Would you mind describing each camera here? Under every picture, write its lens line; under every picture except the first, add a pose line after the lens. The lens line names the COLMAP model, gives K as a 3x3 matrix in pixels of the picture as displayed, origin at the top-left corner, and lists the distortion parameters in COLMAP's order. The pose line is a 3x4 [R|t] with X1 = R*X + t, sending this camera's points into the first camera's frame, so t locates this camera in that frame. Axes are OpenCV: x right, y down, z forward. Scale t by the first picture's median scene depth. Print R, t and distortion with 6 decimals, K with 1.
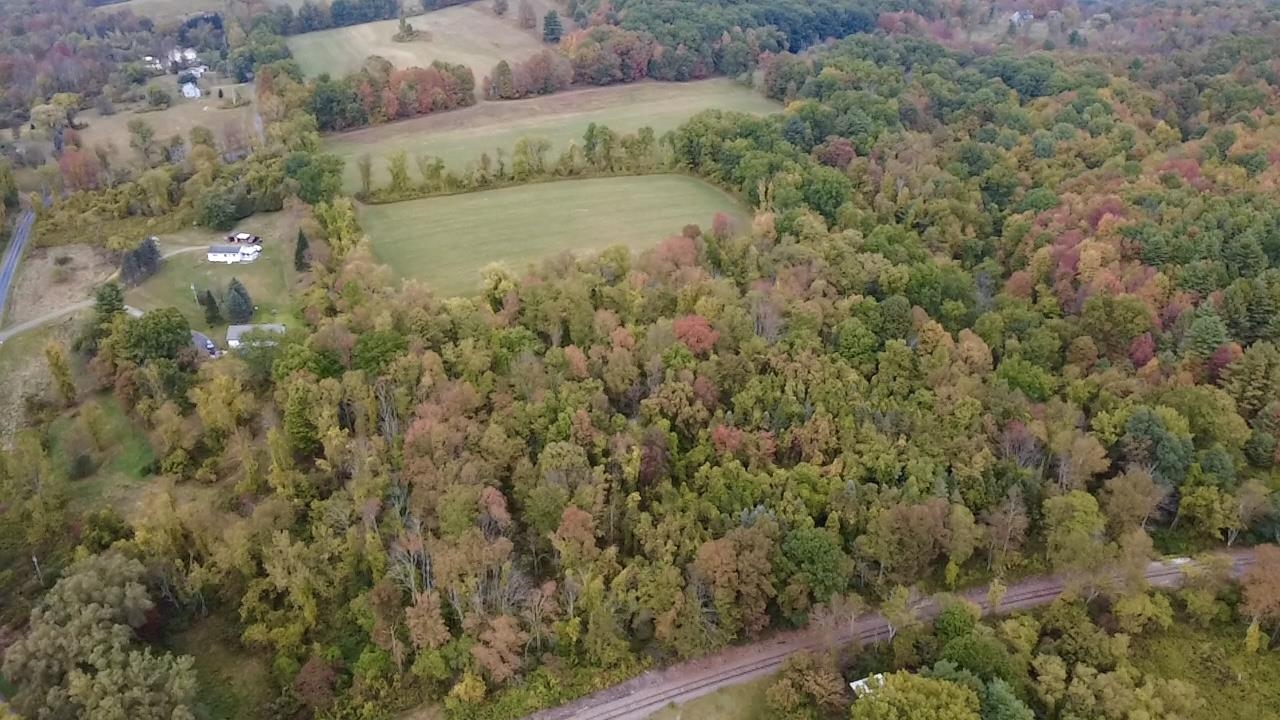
lens RADIAL K [[937.5, 0, 638.7], [0, 937.5, 356.8], [0, 0, 1]] dist [-0.000412, -0.003263]
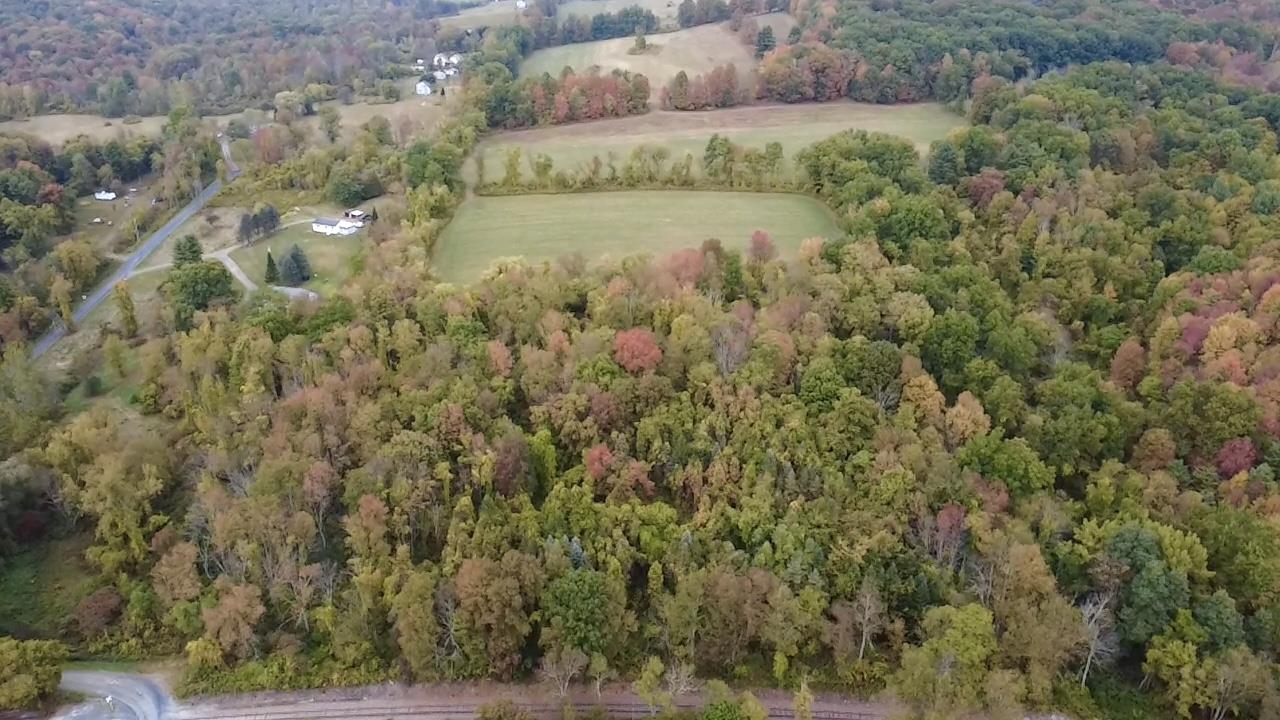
lens RADIAL K [[937.5, 0, 640.9], [0, 937.5, 358.3], [0, 0, 1]] dist [-0.000412, -0.003263]
pose [[0.931750, 0.142679, -0.333893, 0.283882], [-0.152417, 0.988312, -0.003006, -0.010169], [0.329562, 0.053692, 0.942606, 0.103080]]
